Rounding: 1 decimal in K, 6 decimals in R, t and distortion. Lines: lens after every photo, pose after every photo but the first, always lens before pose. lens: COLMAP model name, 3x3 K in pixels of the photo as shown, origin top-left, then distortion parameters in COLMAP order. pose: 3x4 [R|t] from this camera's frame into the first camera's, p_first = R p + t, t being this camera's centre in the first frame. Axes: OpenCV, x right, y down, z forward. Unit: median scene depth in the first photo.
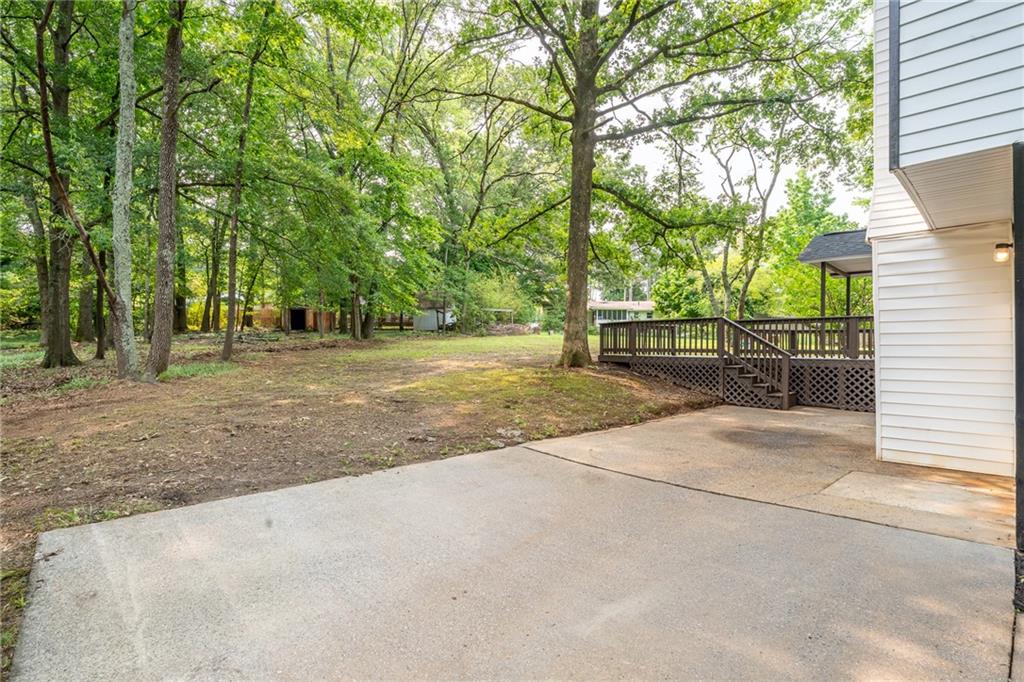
lens RADIAL K [[507.4, 0, 513.0], [0, 507.4, 342.1], [0, 0, 1]] dist [0.003896, 0.000676]
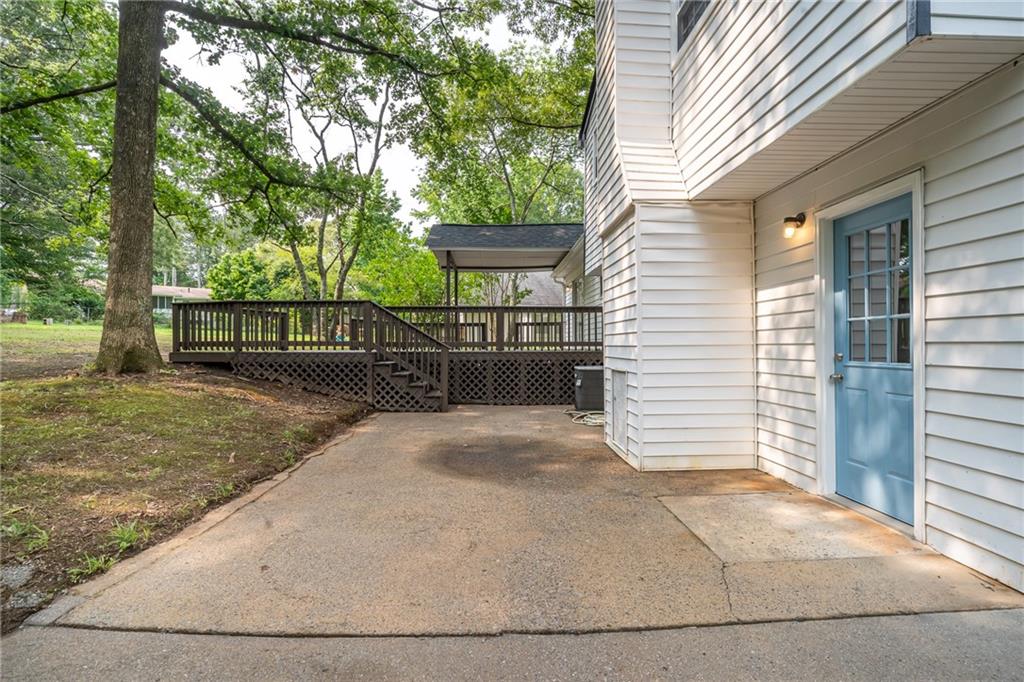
lens RADIAL K [[507.4, 0, 517.3], [0, 507.4, 344.8], [0, 0, 1]] dist [0.003896, 0.000676]
pose [[0.675961, -0.008158, 0.736892, -0.010386], [-0.002191, 0.999912, 0.013080, 0.008264], [-0.736934, -0.010456, 0.675884, 0.298231]]
